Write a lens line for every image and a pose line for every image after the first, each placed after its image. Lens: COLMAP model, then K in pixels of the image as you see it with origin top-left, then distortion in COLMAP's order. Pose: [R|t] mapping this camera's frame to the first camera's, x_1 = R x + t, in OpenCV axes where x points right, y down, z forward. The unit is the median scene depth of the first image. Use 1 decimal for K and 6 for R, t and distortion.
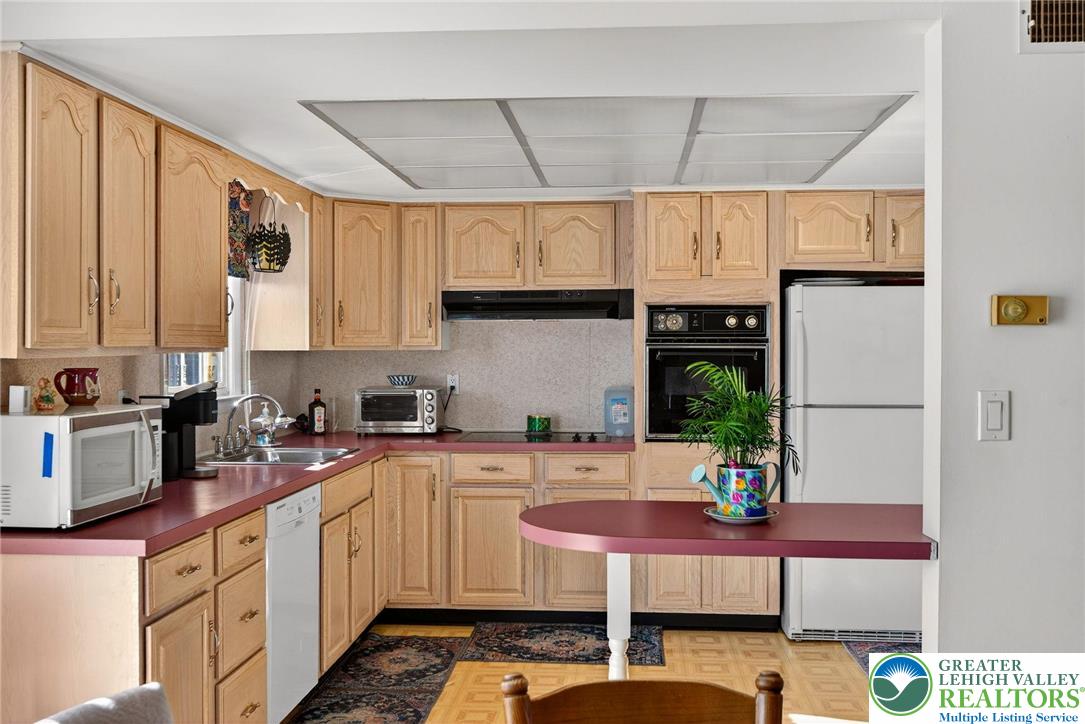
lens RADIAL K [[1082.0, 0, 542.5], [0, 1082.0, 362.0], [0, 0, 1]] dist [0.013754, 0.004690]
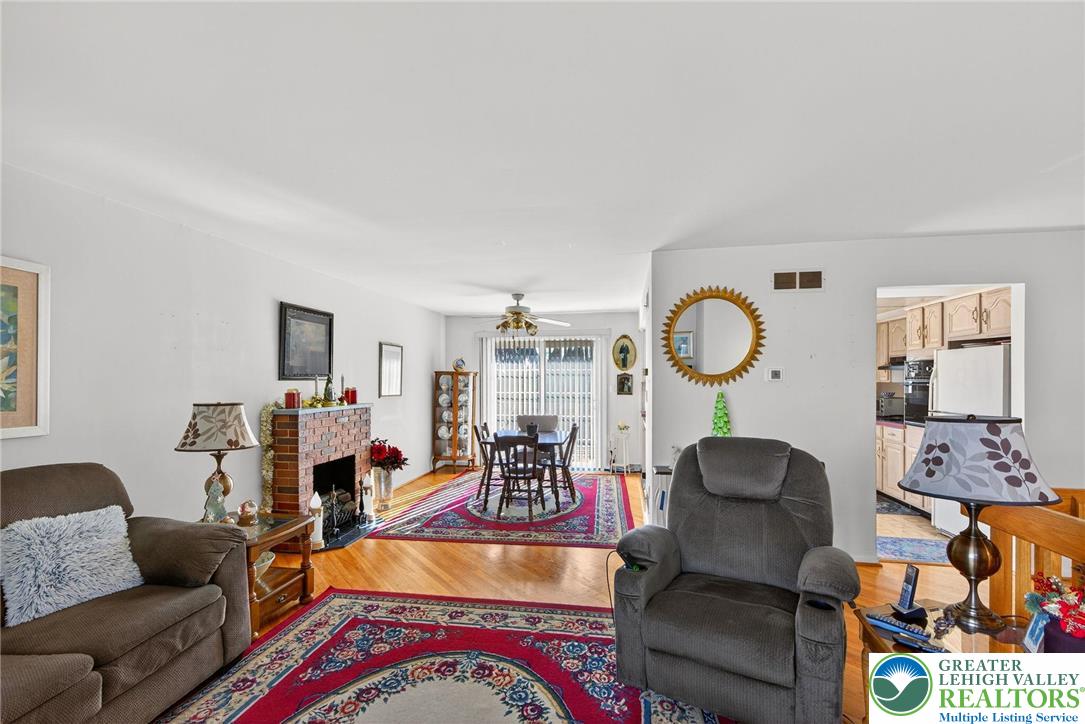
lens RADIAL K [[503.5, 0, 537.8], [0, 503.5, 370.1], [0, 0, 1]] dist [0.001652, 0.000126]
pose [[-0.090407, -0.018343, -0.995736, 1.170321], [-0.018172, 0.999694, -0.016766, -0.004507], [0.995739, 0.016578, -0.090712, 0.350236]]
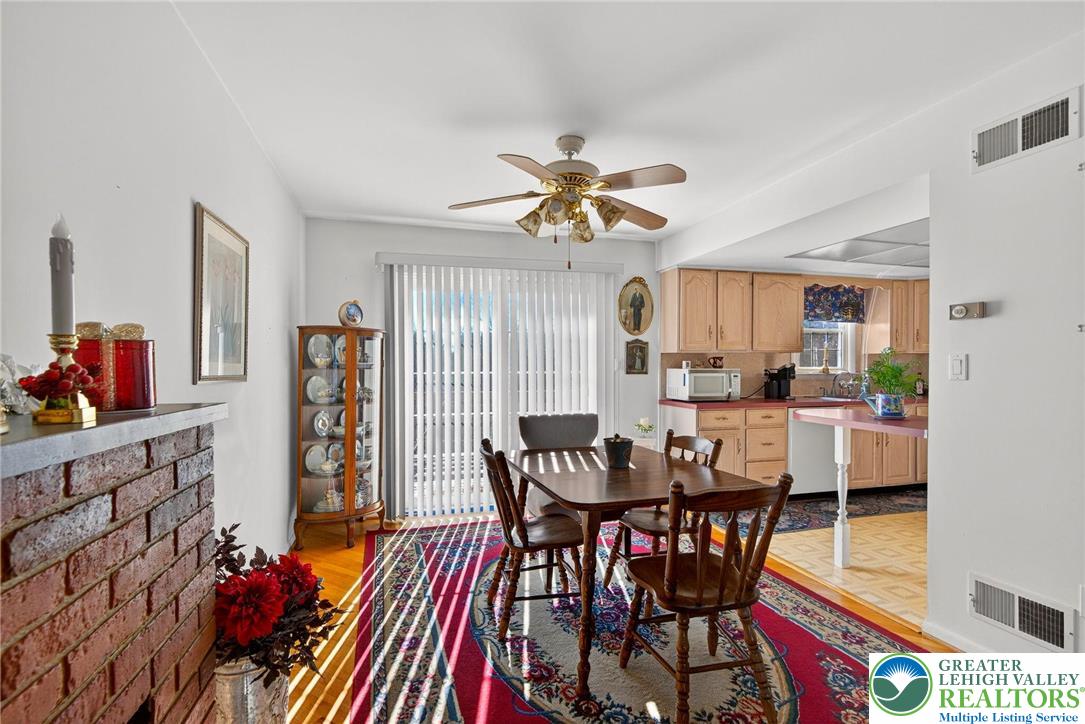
lens RADIAL K [[503.5, 0, 537.8], [0, 503.5, 370.1], [0, 0, 1]] dist [0.001652, 0.000126]
pose [[0.339843, 0.006224, -0.940462, 0.482142], [-0.014855, 0.999889, 0.001249, 0.031413], [0.940365, 0.013546, 0.339898, -0.000493]]
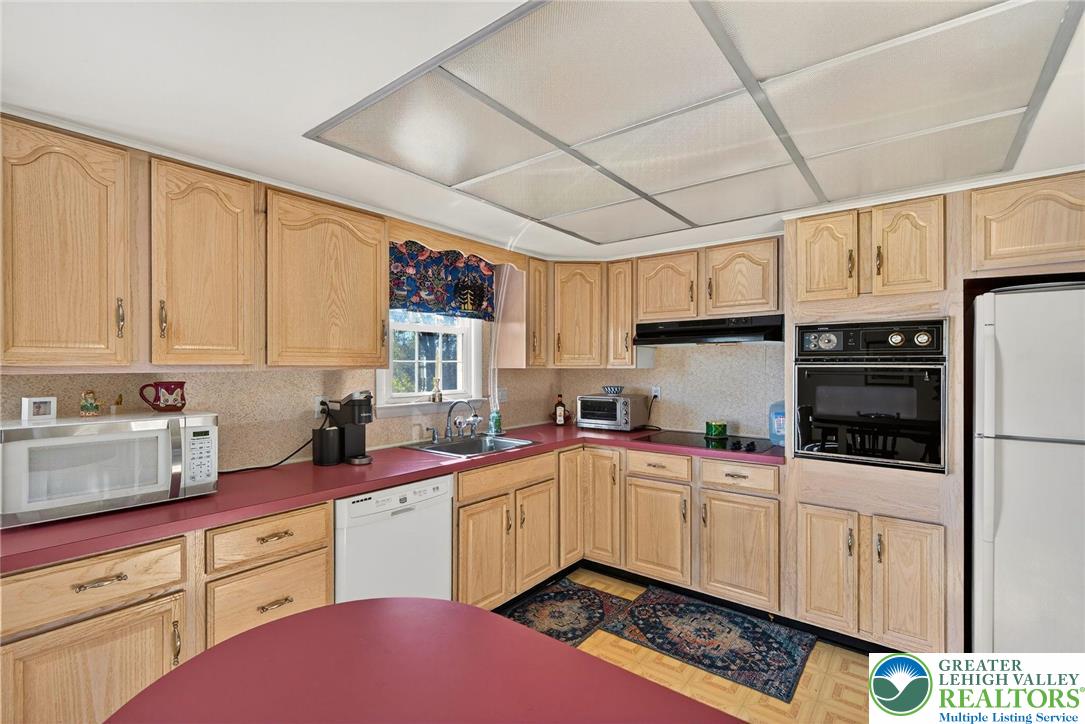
lens RADIAL K [[488.2, 0, 539.9], [0, 488.2, 367.3], [0, 0, 1]] dist [0.000292, 0.000026]
pose [[0.831796, 0.002387, -0.555077, 0.151703], [-0.009393, 0.999908, -0.009775, -0.005883], [0.555003, 0.013345, 0.831742, 0.470744]]
